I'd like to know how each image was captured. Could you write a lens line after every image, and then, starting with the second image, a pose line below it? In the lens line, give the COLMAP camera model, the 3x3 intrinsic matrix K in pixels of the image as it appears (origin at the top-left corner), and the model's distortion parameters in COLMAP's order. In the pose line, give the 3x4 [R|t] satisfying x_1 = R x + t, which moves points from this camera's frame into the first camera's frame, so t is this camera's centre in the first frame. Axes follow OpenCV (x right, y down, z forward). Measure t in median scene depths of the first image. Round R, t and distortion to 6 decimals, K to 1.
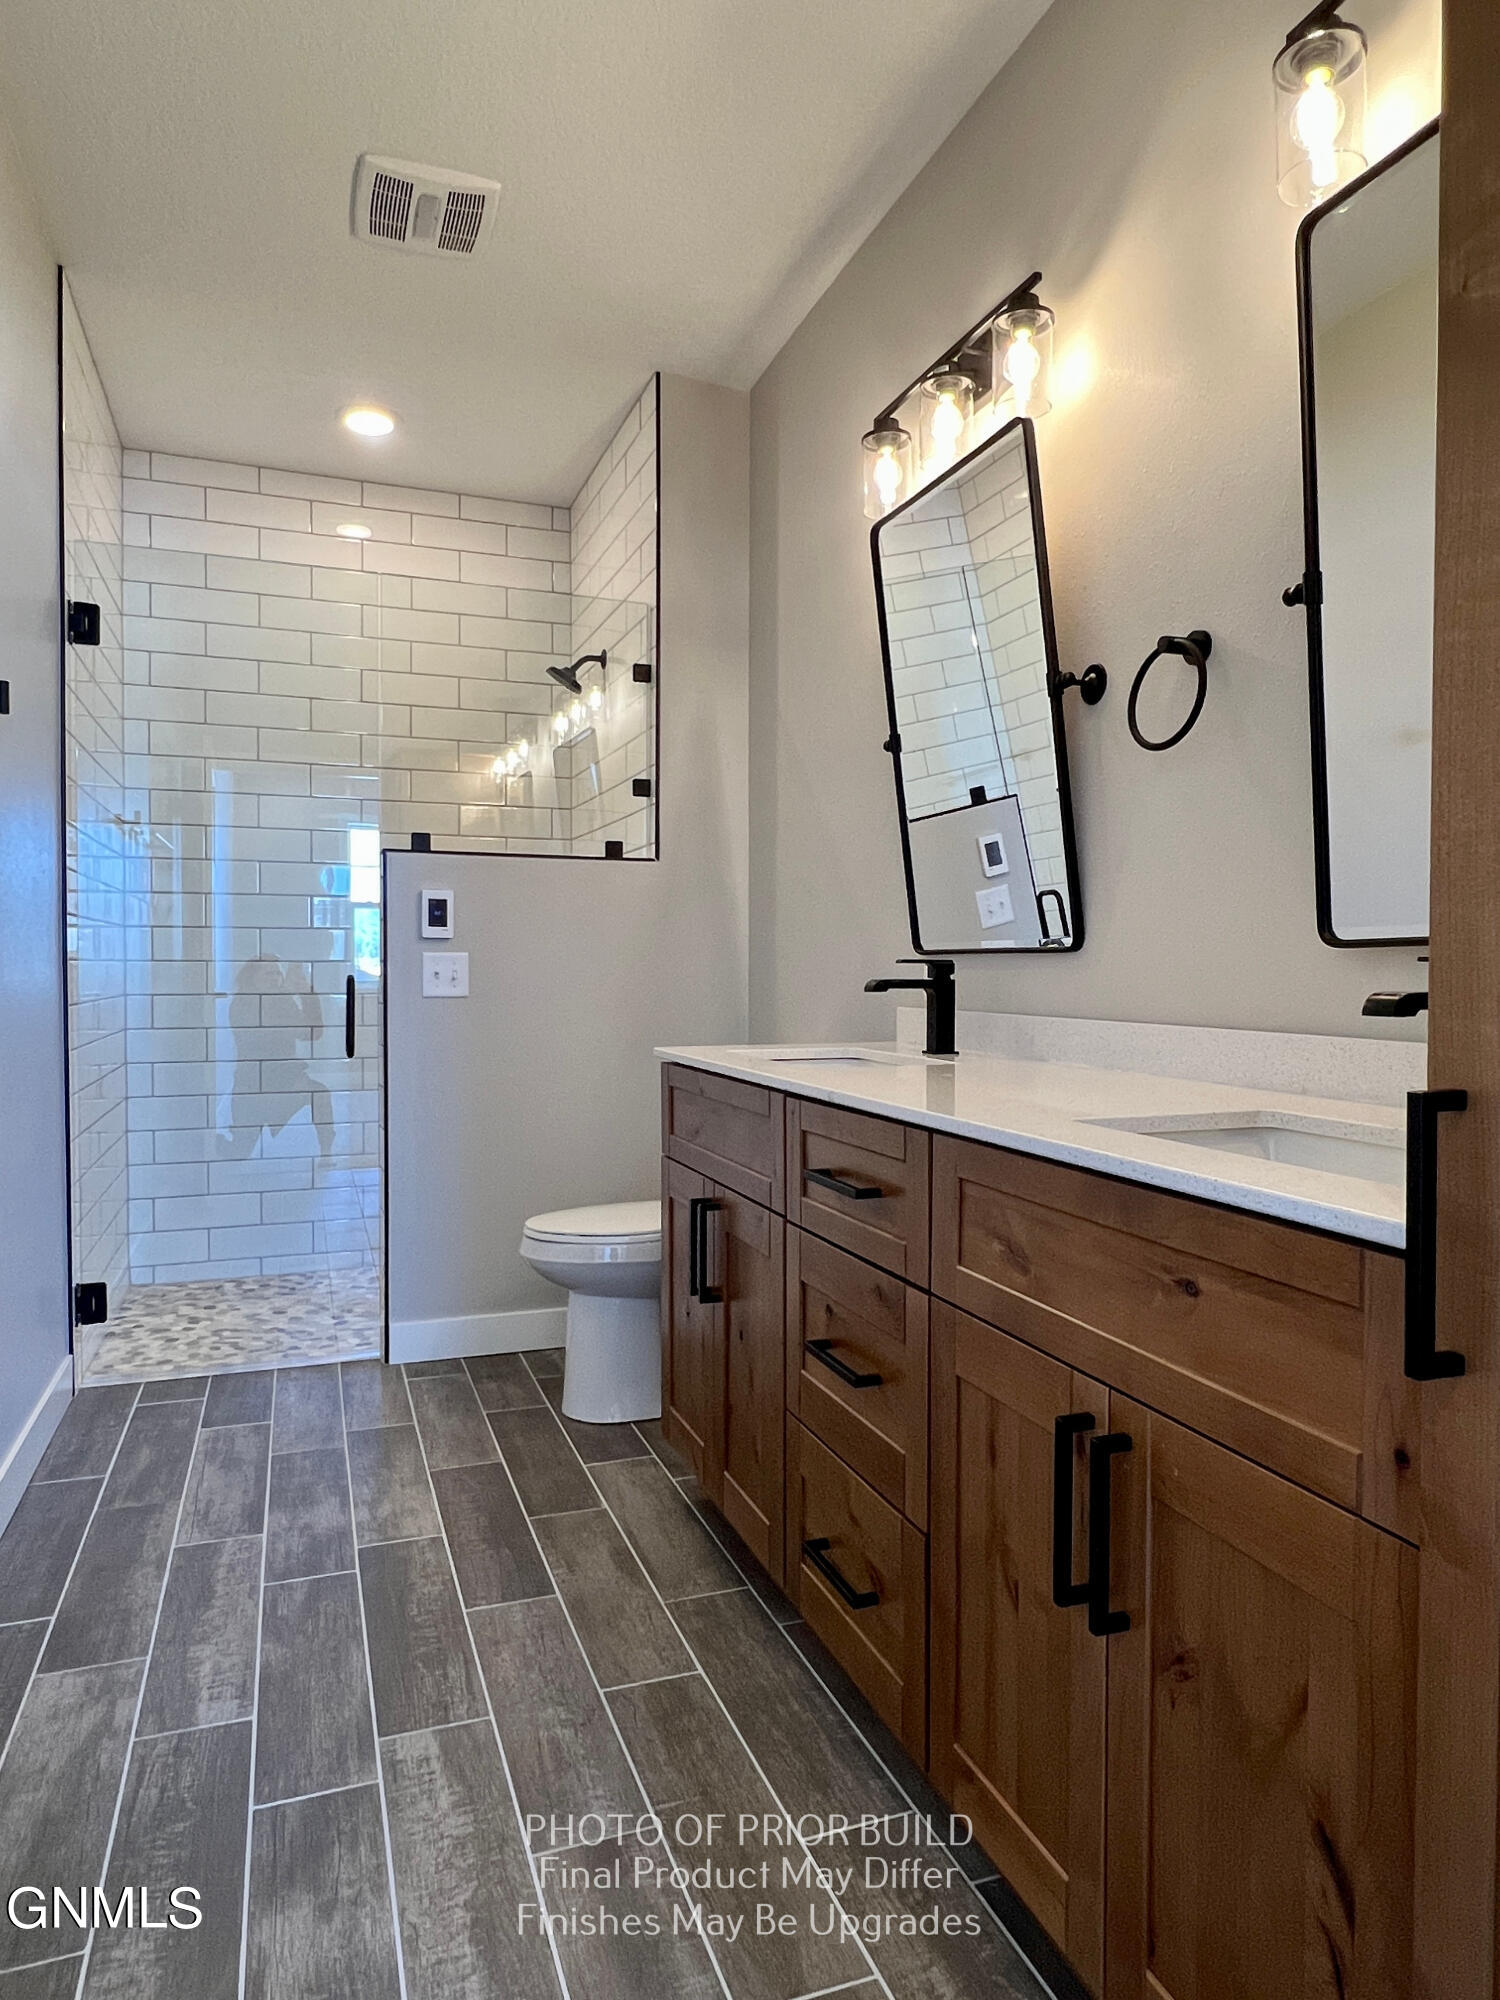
lens RADIAL K [[1231.2, 0, 748.7], [0, 1231.2, 994.9], [0, 0, 1]] dist [0.001101, -0.000068]
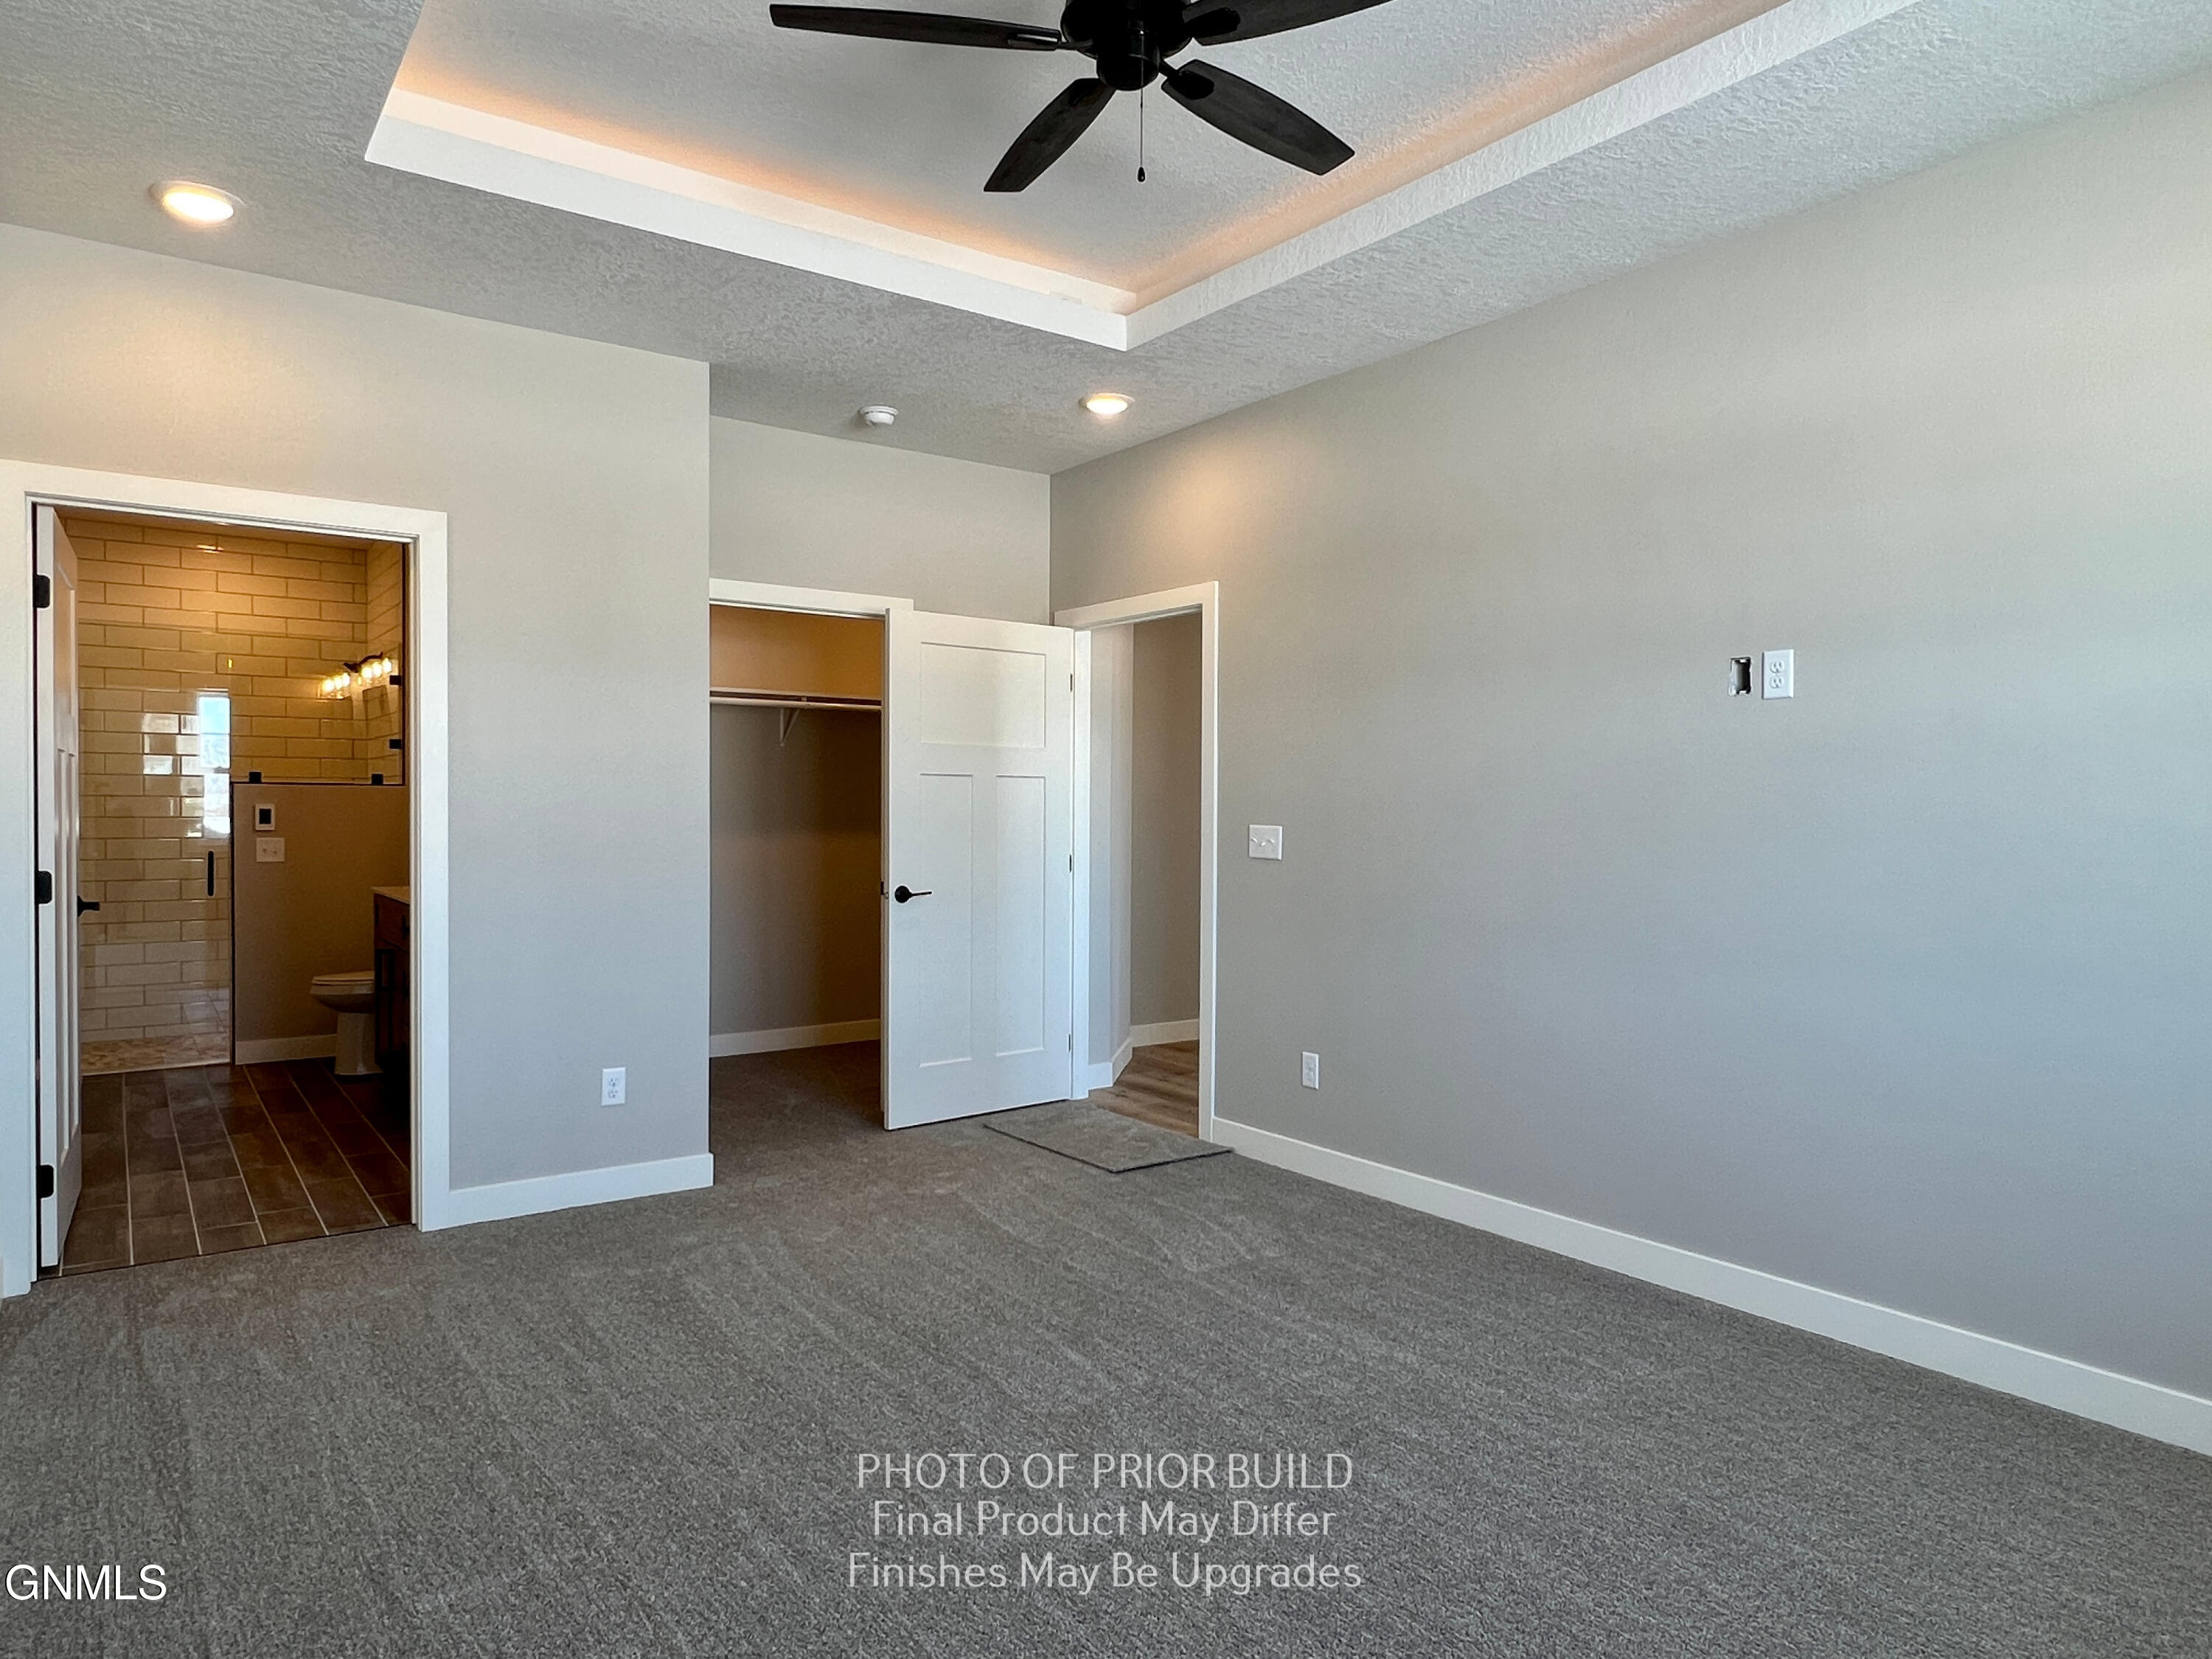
lens RADIAL K [[1361.7, 0, 1108.2], [0, 1361.7, 829.3], [0, 0, 1]] dist [0.001101, -0.000068]
pose [[0.962189, -0.001646, 0.272378, 0.401159], [0.002721, 0.999990, -0.003570, -0.036781], [-0.272369, 0.004176, 0.962184, -1.287920]]
